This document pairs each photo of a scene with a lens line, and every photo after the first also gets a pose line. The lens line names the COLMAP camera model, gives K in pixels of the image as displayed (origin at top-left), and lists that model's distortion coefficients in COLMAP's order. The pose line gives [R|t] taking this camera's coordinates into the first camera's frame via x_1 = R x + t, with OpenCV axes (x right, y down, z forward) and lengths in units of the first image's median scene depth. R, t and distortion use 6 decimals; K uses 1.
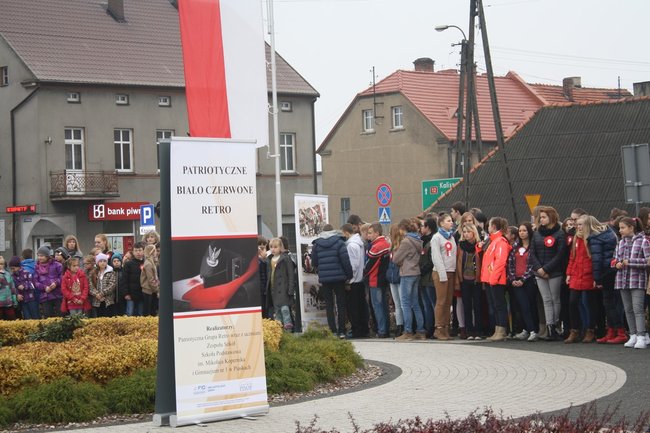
lens RADIAL K [[1486.2, 0, 319.1], [0, 1486.2, 234.9], [0, 0, 1]] dist [0.271015, 0.000000]
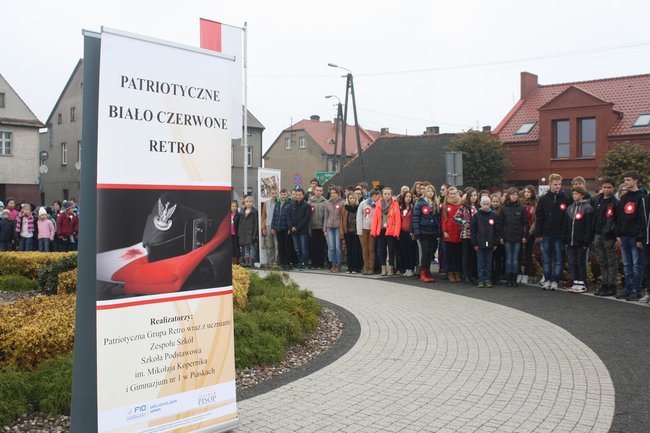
lens RADIAL K [[671.4, 0, 292.2], [0, 671.4, 212.9], [0, 0, 1]] dist [-0.077165, 0.000000]
pose [[0.998020, 0.038536, 0.049709, -0.014052], [-0.039555, 0.999024, 0.019674, 0.002548], [-0.048902, -0.021601, 0.998570, 0.344987]]
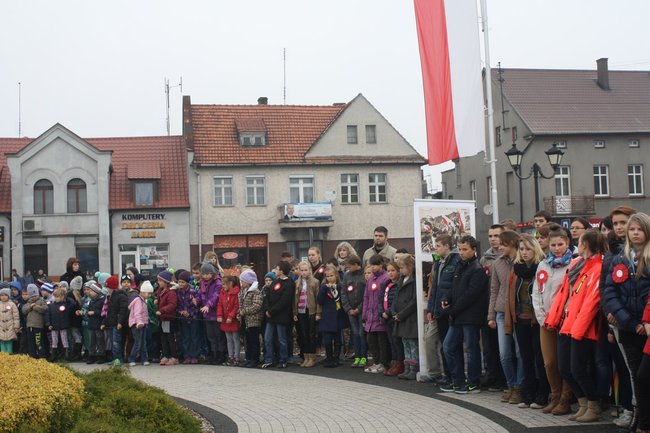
lens RADIAL K [[868.2, 0, 324.1], [0, 868.2, 218.6], [0, 0, 1]] dist [-0.031648, 0.000000]
pose [[0.856650, -0.021878, -0.515434, 0.182055], [0.008474, 0.999562, -0.028344, -0.004280], [0.515829, 0.019913, 0.856460, 0.570992]]
